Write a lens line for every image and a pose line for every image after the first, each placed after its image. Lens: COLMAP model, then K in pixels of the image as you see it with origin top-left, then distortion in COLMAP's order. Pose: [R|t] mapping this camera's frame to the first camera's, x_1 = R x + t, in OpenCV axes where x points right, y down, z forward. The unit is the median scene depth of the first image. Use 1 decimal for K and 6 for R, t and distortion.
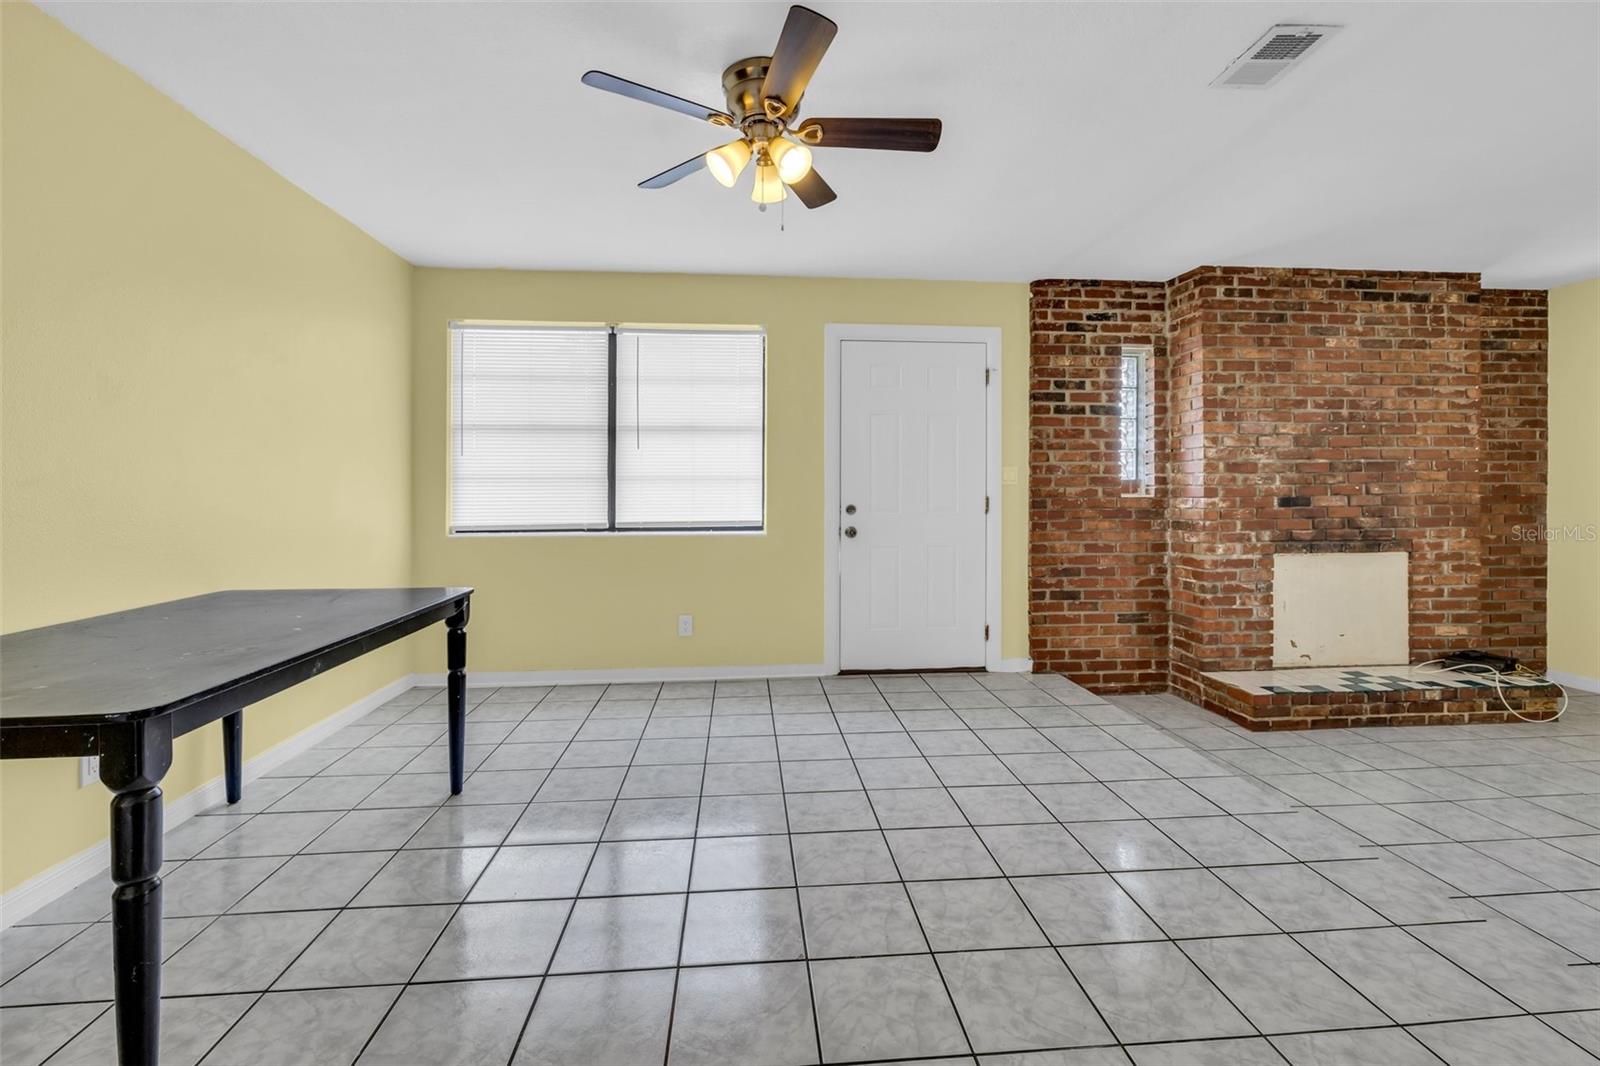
lens RADIAL K [[703.9, 0, 817.2], [0, 703.9, 484.1], [0, 0, 1]] dist [0.001952, 0.000466]
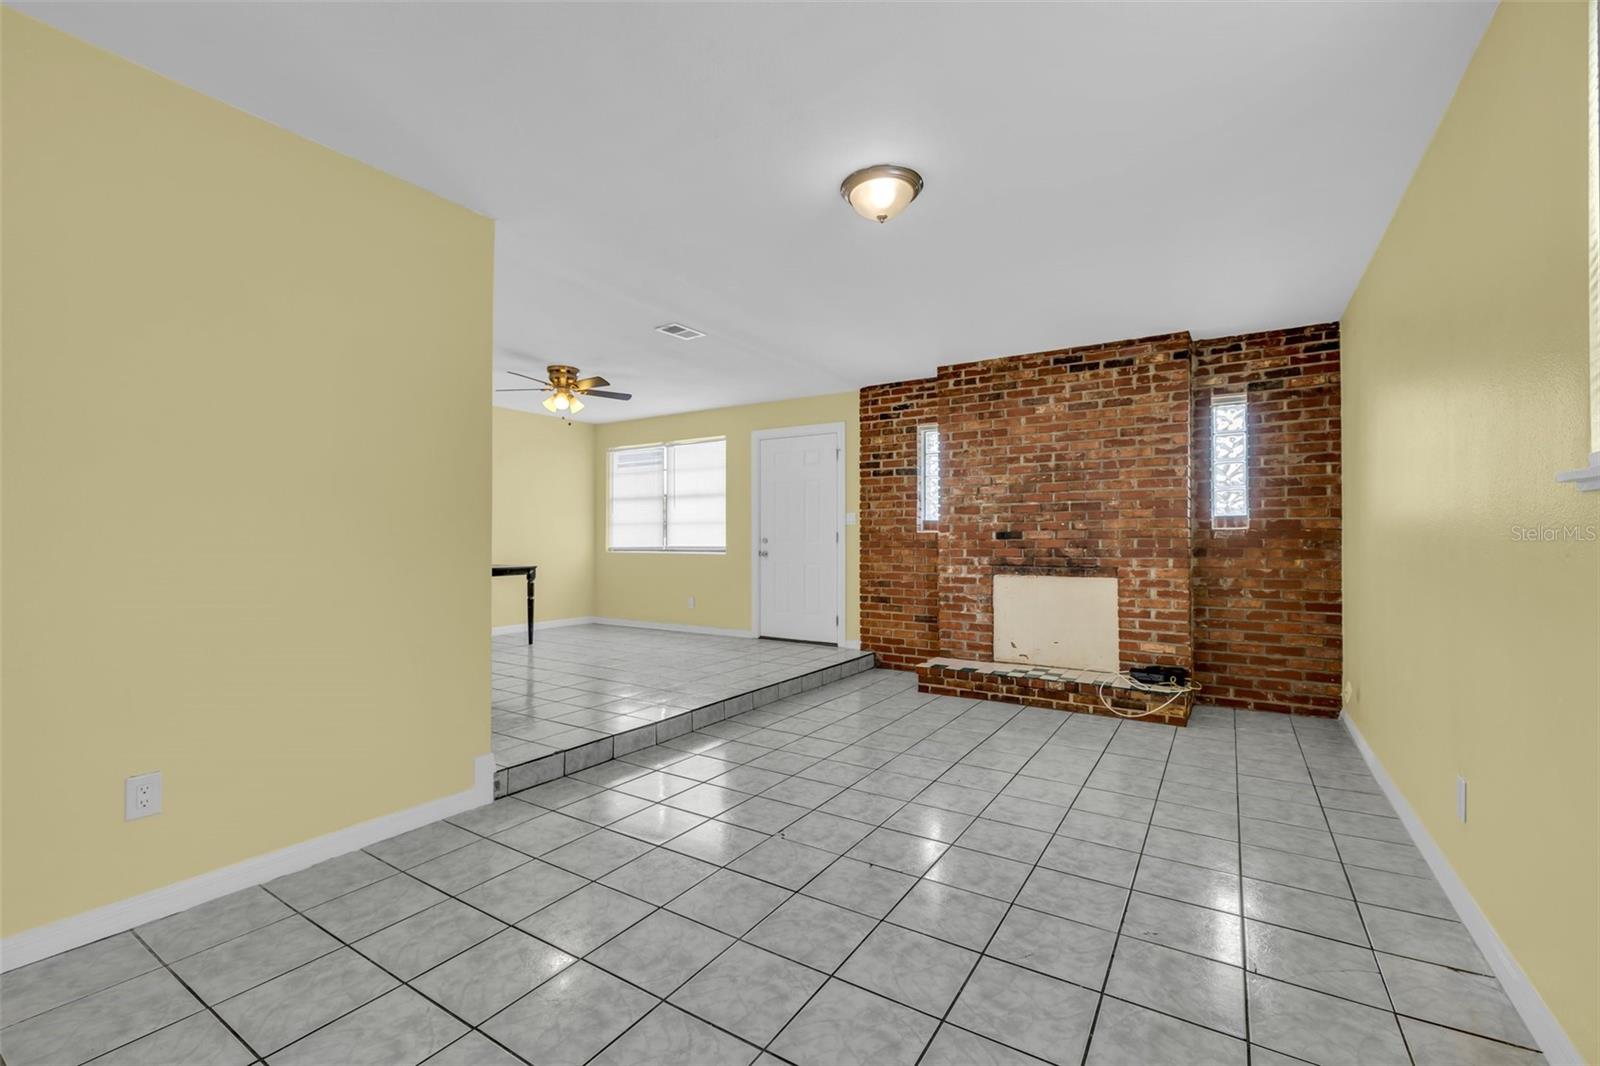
lens RADIAL K [[687.3, 0, 796.6], [0, 687.3, 522.6], [0, 0, 1]] dist [0.002026, 0.000305]
pose [[0.784286, -0.011751, -0.620288, 1.132073], [0.003258, 0.999885, -0.014824, 0.018735], [0.620391, 0.009605, 0.784234, -0.237975]]
